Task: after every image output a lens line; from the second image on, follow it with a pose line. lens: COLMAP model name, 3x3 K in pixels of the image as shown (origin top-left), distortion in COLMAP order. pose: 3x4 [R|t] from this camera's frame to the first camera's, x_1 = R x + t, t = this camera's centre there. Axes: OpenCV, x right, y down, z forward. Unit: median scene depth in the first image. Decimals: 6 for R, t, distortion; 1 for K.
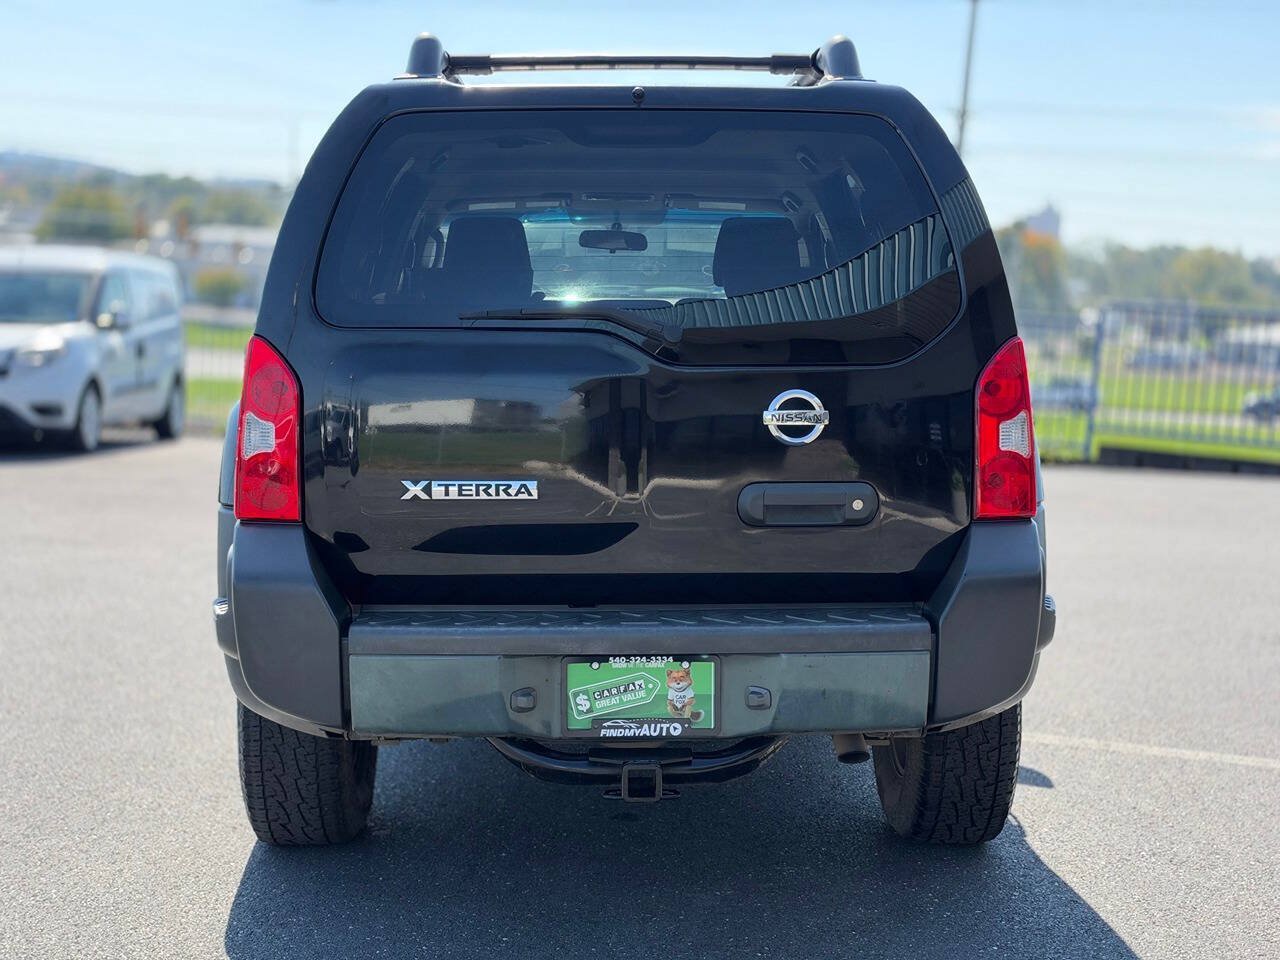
lens RADIAL K [[1808.2, 0, 646.4], [0, 1808.2, 482.9], [0, 0, 1]] dist [0.301746, -0.882155]
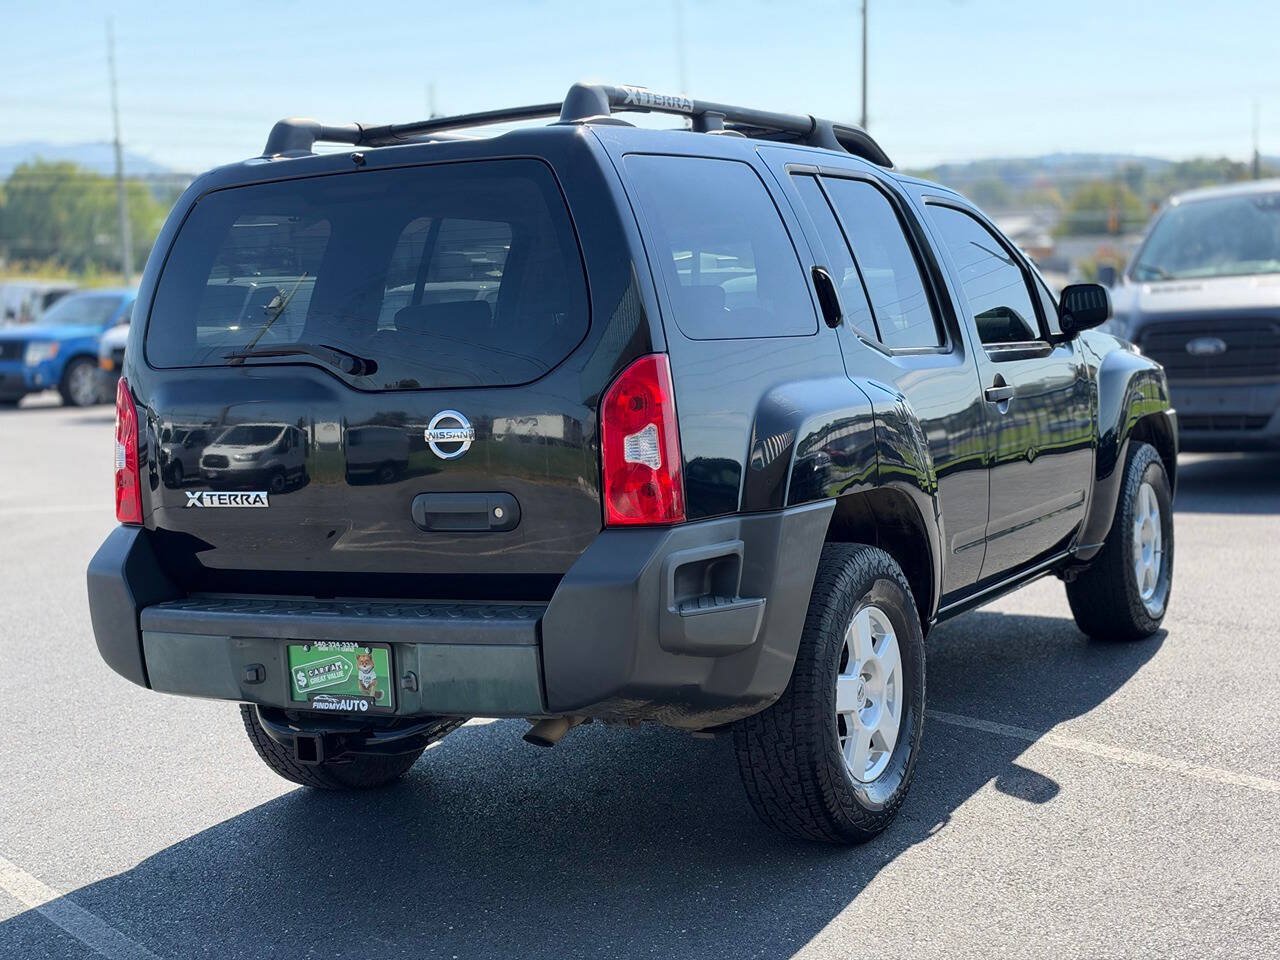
lens RADIAL K [[1808.2, 0, 646.4], [0, 1808.2, 482.9], [0, 0, 1]] dist [0.301746, -0.882155]
pose [[0.851335, -0.003160, -0.524614, 0.782577], [0.005835, 0.999977, 0.003445, -0.009571], [0.524591, -0.005994, 0.851334, 0.102775]]
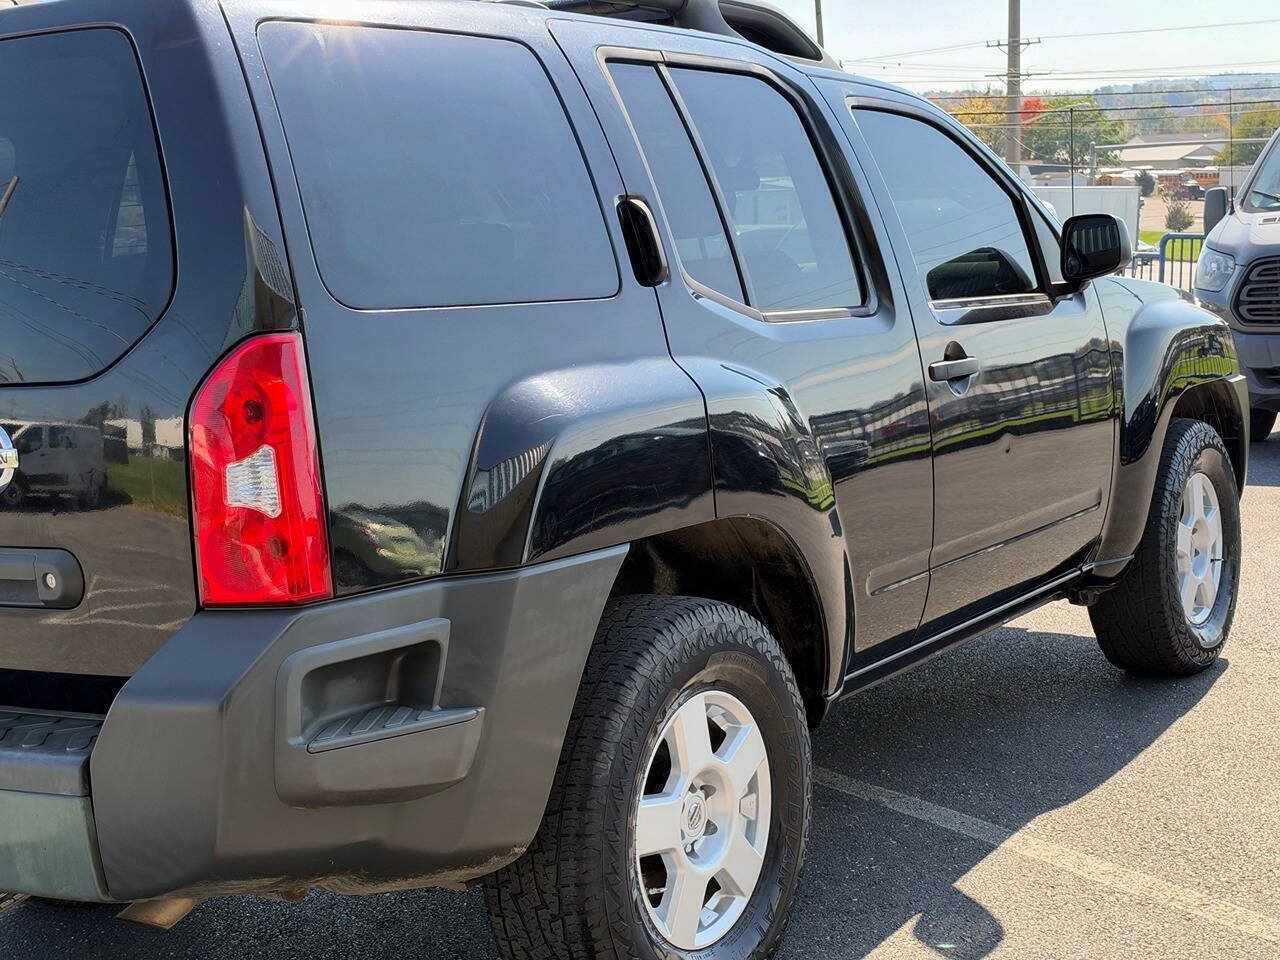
lens RADIAL K [[1808.2, 0, 646.4], [0, 1808.2, 482.9], [0, 0, 1]] dist [0.301746, -0.882155]
pose [[0.806020, 0.013456, -0.591736, 0.739361], [0.009660, 0.999309, 0.035883, -0.050593], [0.591810, -0.034638, 0.805333, 0.560325]]
